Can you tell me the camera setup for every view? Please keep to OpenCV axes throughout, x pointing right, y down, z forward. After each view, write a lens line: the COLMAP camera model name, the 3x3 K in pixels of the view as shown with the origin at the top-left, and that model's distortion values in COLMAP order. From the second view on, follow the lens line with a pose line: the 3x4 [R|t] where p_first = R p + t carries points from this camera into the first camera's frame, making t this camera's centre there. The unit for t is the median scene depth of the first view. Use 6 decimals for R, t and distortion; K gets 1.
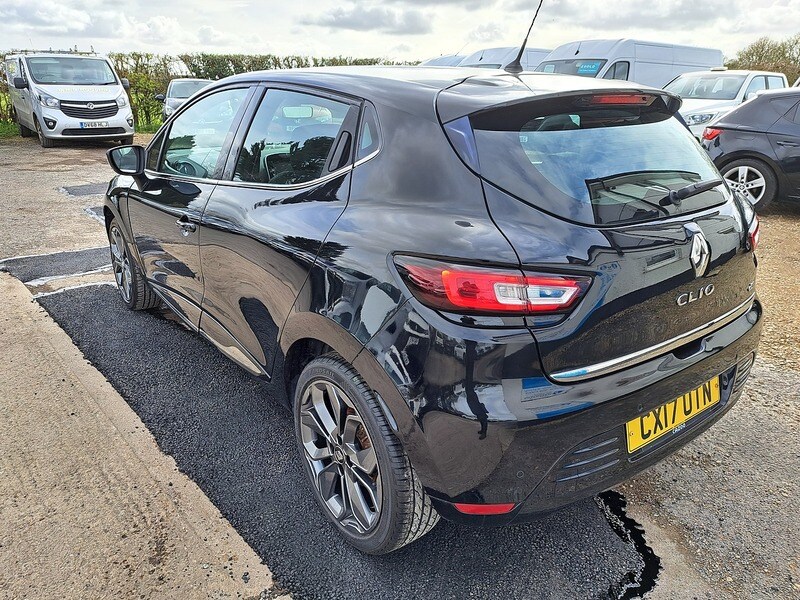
lens RADIAL K [[589.1, 0, 401.9], [0, 589.1, 294.6], [0, 0, 1]] dist [0.015792, -0.005032]
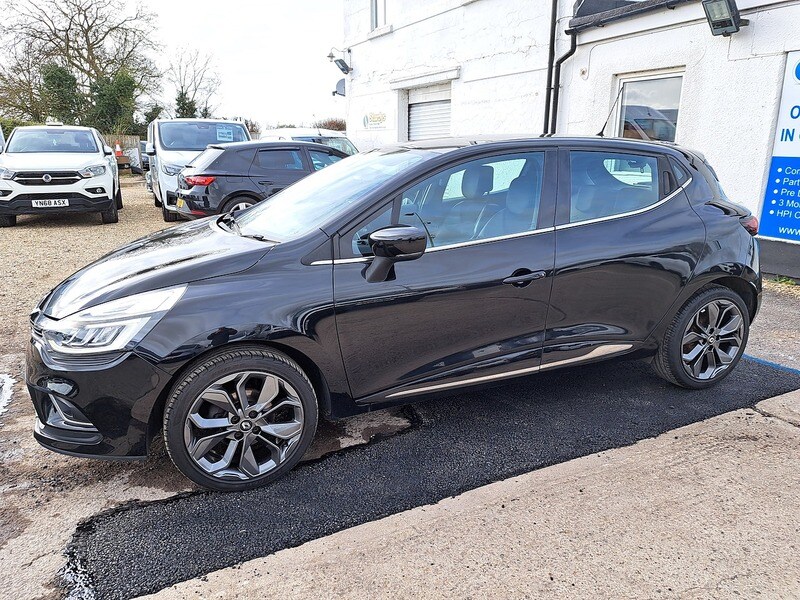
lens RADIAL K [[575.7, 0, 395.9], [0, 575.7, 296.7], [0, 0, 1]] dist [0.057182, -0.052527]
pose [[0.255275, -0.260076, 0.931233, -1.893061], [0.325219, 0.930120, 0.170614, -0.456012], [-0.910531, 0.259302, 0.322018, 1.190572]]
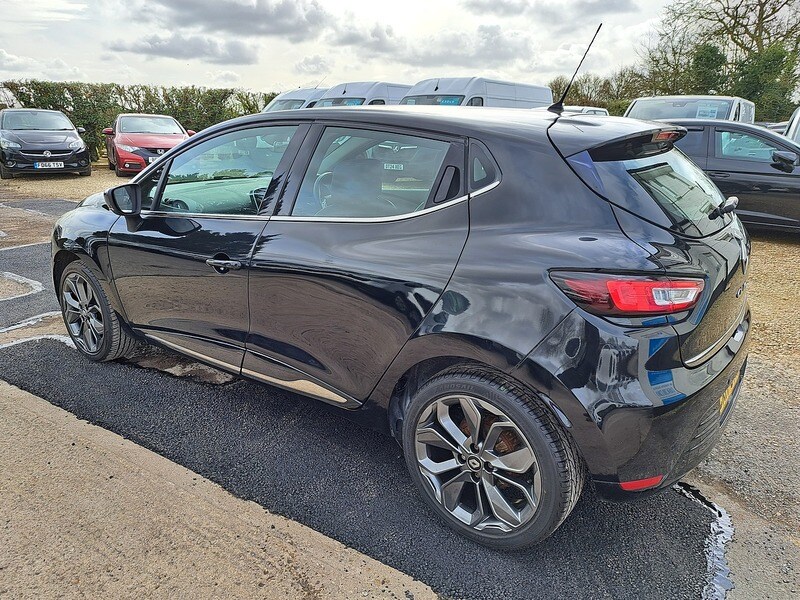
lens RADIAL K [[579.7, 0, 408.0], [0, 579.7, 298.4], [0, 0, 1]] dist [0.056150, -0.055714]
pose [[0.960062, -0.080711, 0.267894, -0.450523], [0.090833, 0.995537, -0.025585, -0.010287], [-0.264634, 0.048896, 0.963109, -0.006996]]
